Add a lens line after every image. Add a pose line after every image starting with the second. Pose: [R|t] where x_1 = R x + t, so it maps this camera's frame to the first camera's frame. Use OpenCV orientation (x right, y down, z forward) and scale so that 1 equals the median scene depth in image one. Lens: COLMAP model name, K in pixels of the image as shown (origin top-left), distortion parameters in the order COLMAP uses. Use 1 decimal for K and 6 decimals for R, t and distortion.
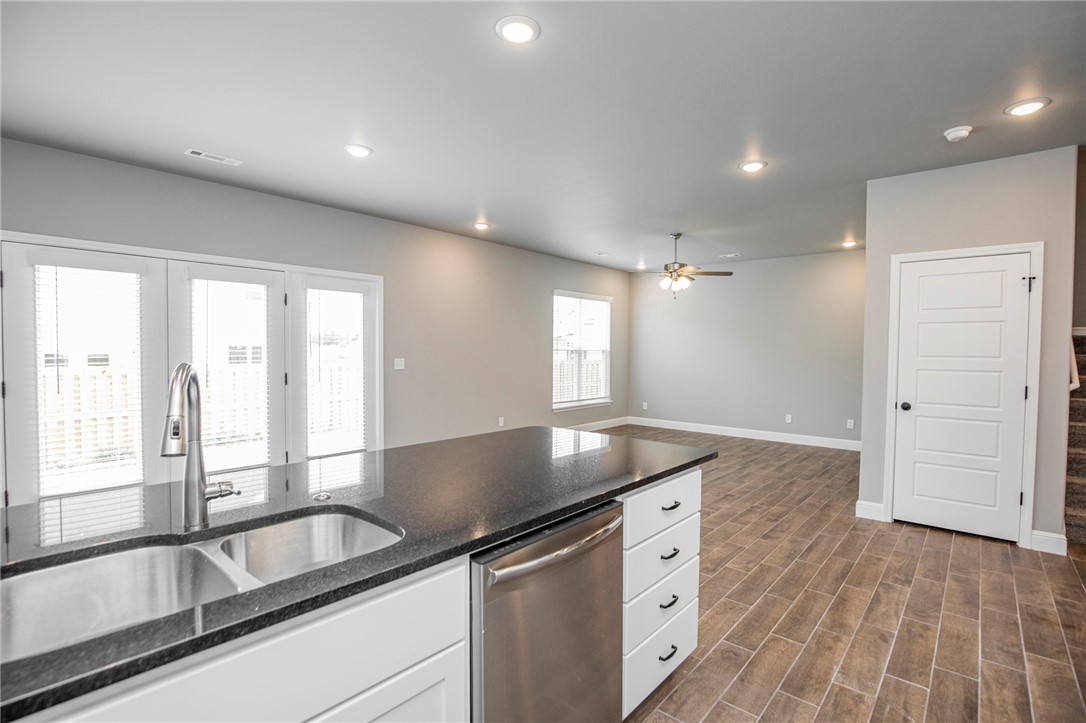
lens RADIAL K [[510.5, 0, 554.0], [0, 510.5, 362.6], [0, 0, 1]] dist [-0.036312, 0.008239]
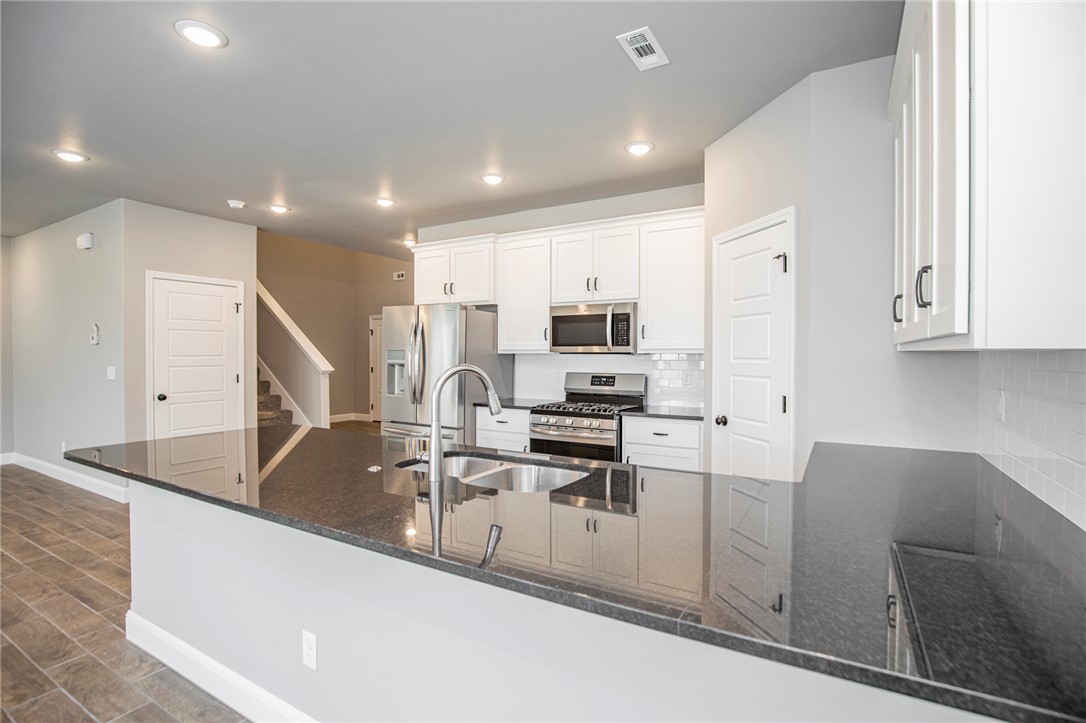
lens RADIAL K [[510.5, 0, 554.0], [0, 510.5, 362.6], [0, 0, 1]] dist [-0.036312, 0.008239]
pose [[-0.187719, -0.025663, 0.981887, -0.622118], [0.022546, 0.999283, 0.030428, -0.011599], [-0.981964, 0.027850, -0.187006, 0.273617]]
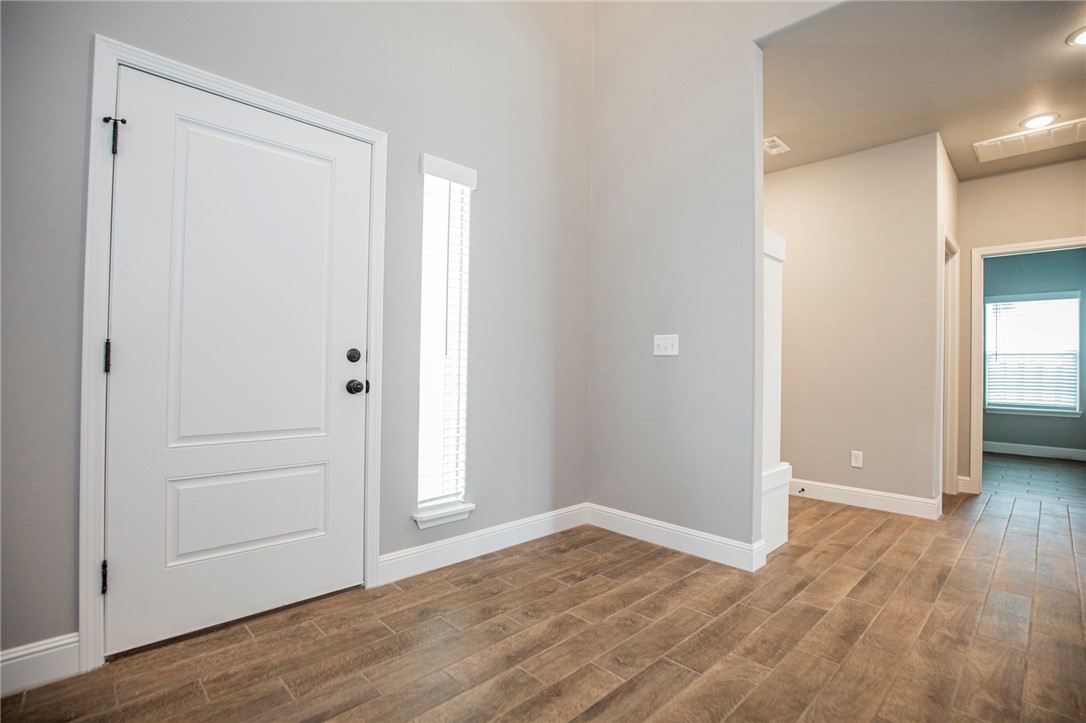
lens RADIAL K [[510.5, 0, 554.0], [0, 510.5, 362.6], [0, 0, 1]] dist [-0.036312, 0.008239]
pose [[-0.996323, -0.018630, 0.083627, 1.532004], [-0.017253, 0.999704, 0.017153, 0.067882], [-0.083922, 0.015647, -0.996349, 1.043304]]
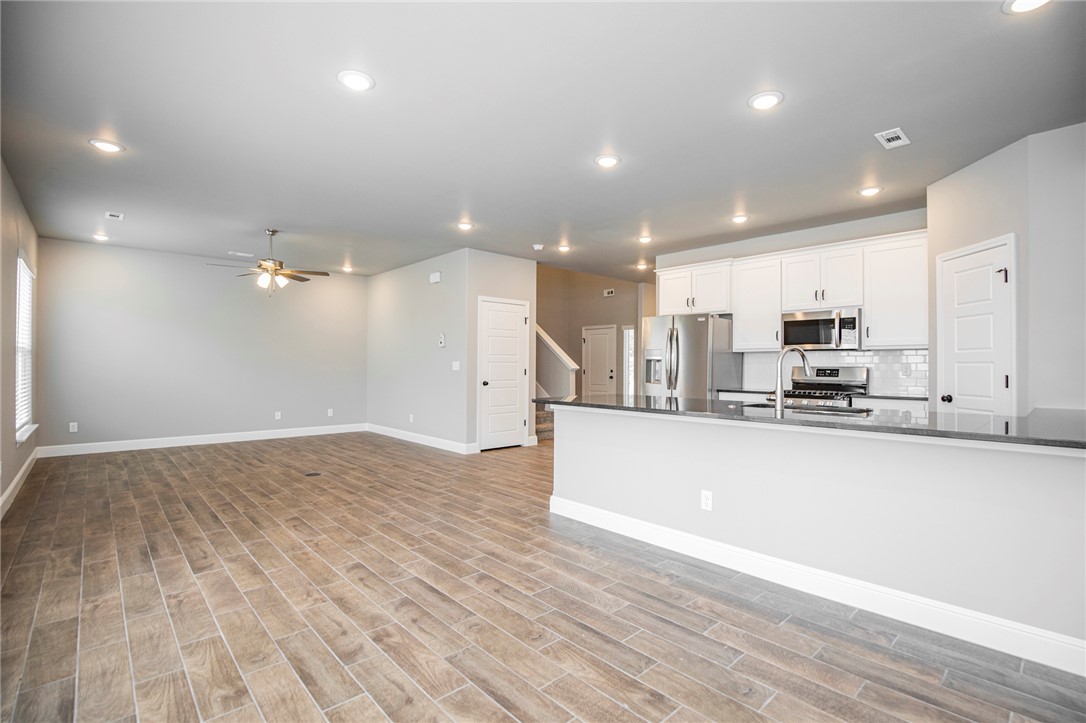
lens RADIAL K [[504.2, 0, 553.2], [0, 504.2, 361.4], [0, 0, 1]] dist [-0.032923, 0.006545]
pose [[0.109587, -0.000879, 0.993977, -0.952280], [0.022702, 0.999741, -0.001619, 0.017516], [-0.993718, 0.022742, 0.109578, 0.533683]]
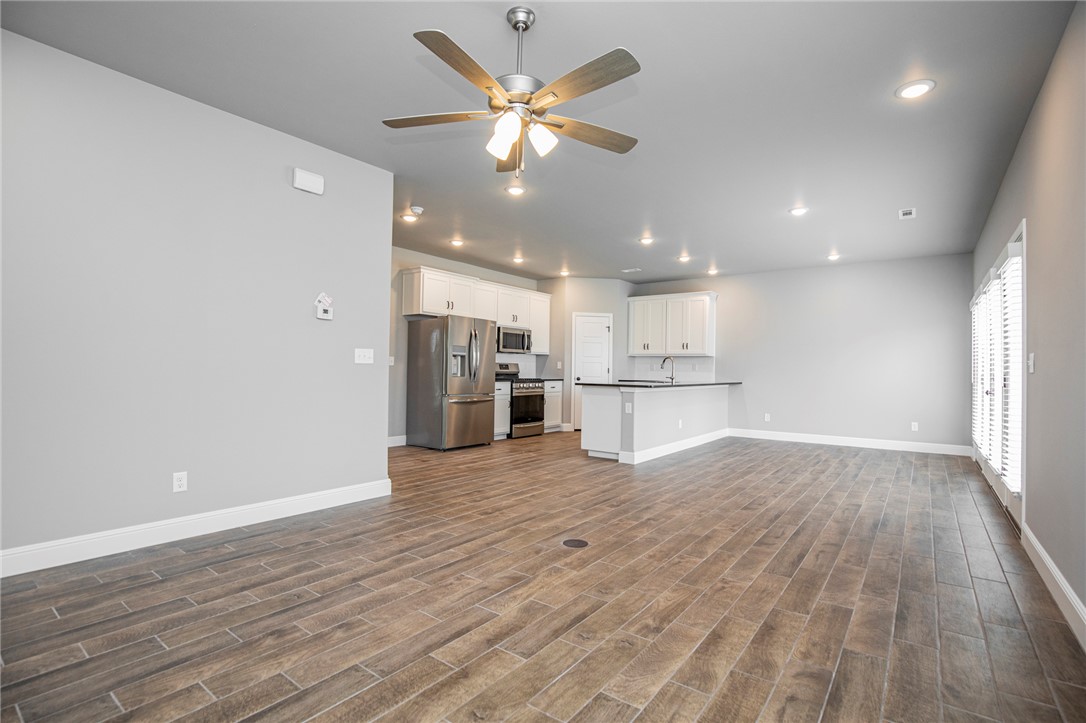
lens RADIAL K [[510.5, 0, 554.0], [0, 510.5, 362.6], [0, 0, 1]] dist [-0.036312, 0.008239]
pose [[-0.996839, -0.025447, -0.075262, 0.346160], [-0.026399, 0.999583, 0.011676, 0.013764], [0.074933, 0.013626, -0.997095, 2.038109]]
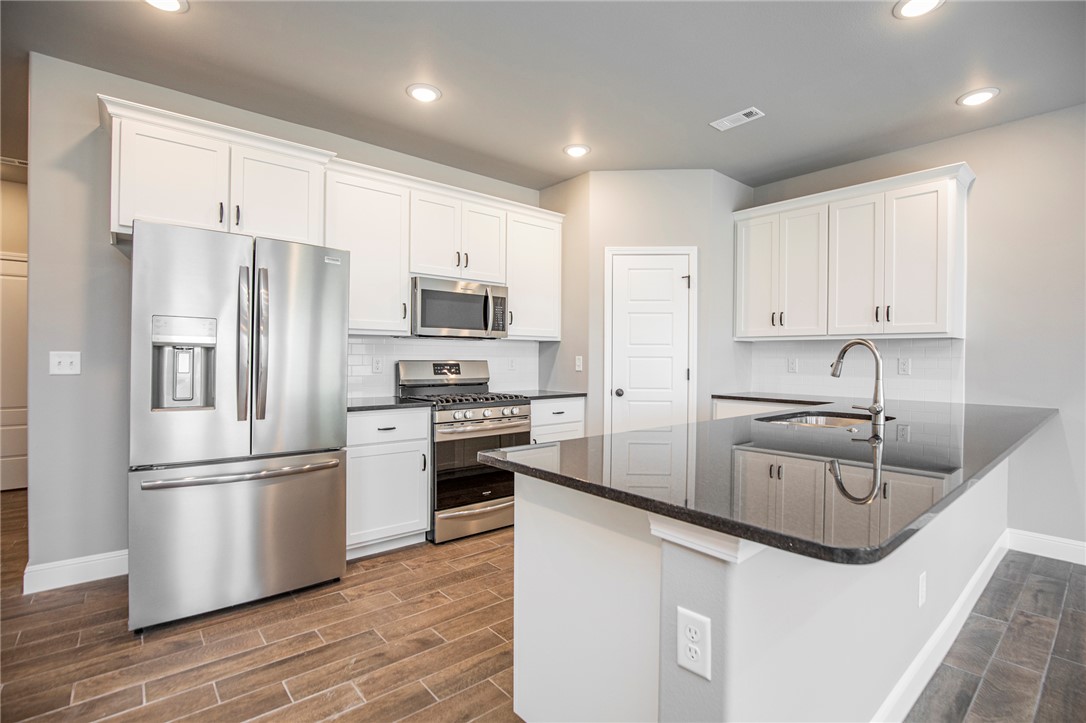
lens RADIAL K [[510.5, 0, 554.0], [0, 510.5, 362.6], [0, 0, 1]] dist [-0.036312, 0.008239]
pose [[-0.989502, -0.017603, 0.143446, 0.062543], [-0.012318, 0.999215, 0.037649, 0.011011], [-0.143997, 0.035486, -0.988942, 0.875250]]
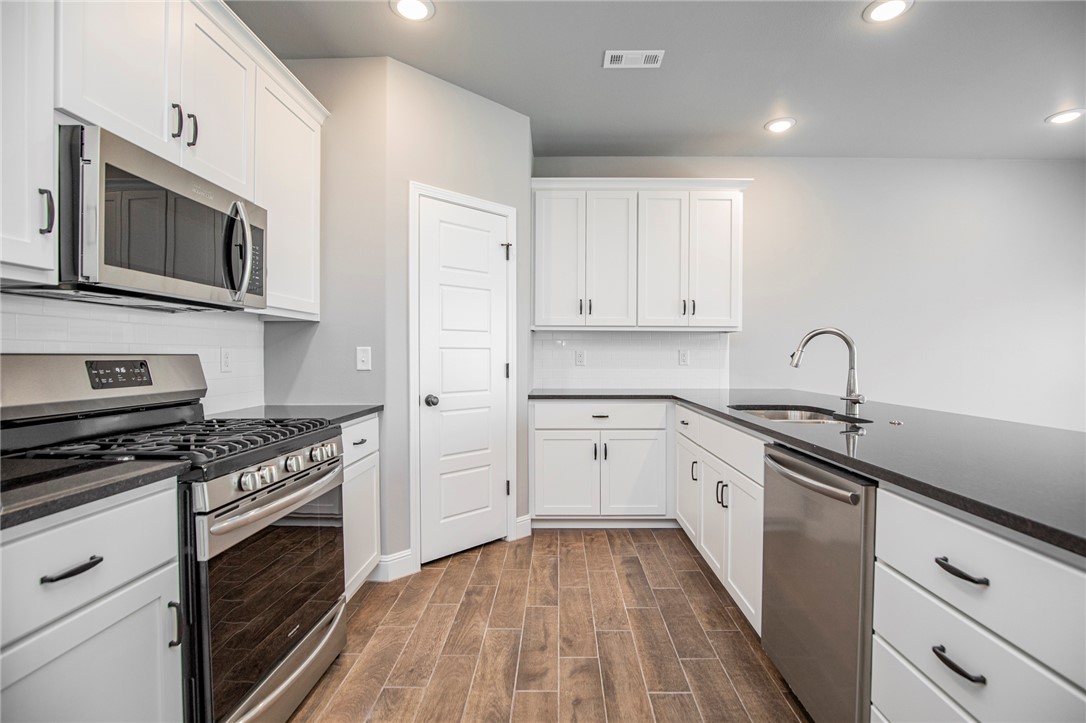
lens RADIAL K [[504.2, 0, 553.2], [0, 504.2, 361.4], [0, 0, 1]] dist [-0.032923, 0.006545]
pose [[-0.766968, -0.002972, -0.641679, 0.379472], [-0.026809, 0.999265, 0.027415, 0.030933], [0.641125, 0.038229, -0.766484, 0.492516]]
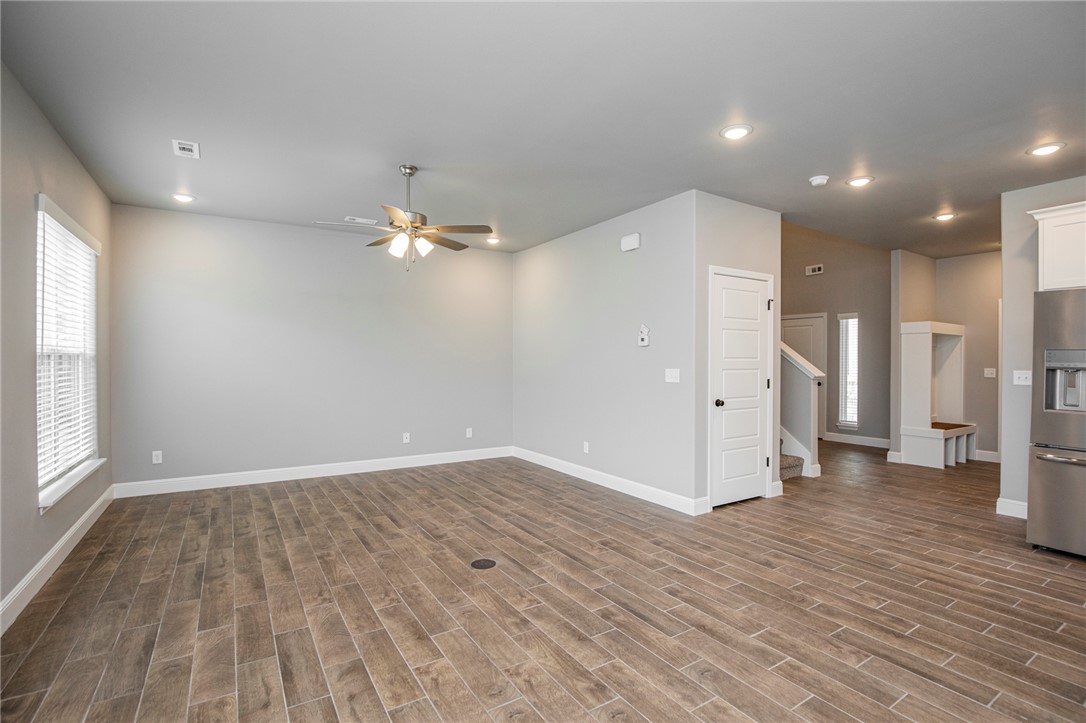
lens RADIAL K [[510.5, 0, 554.0], [0, 510.5, 362.6], [0, 0, 1]] dist [-0.036312, 0.008239]
pose [[0.283832, -0.012532, 0.958792, -0.455023], [0.025463, 0.999660, 0.005529, -0.017008], [-0.958536, 0.022845, 0.284055, 0.960940]]
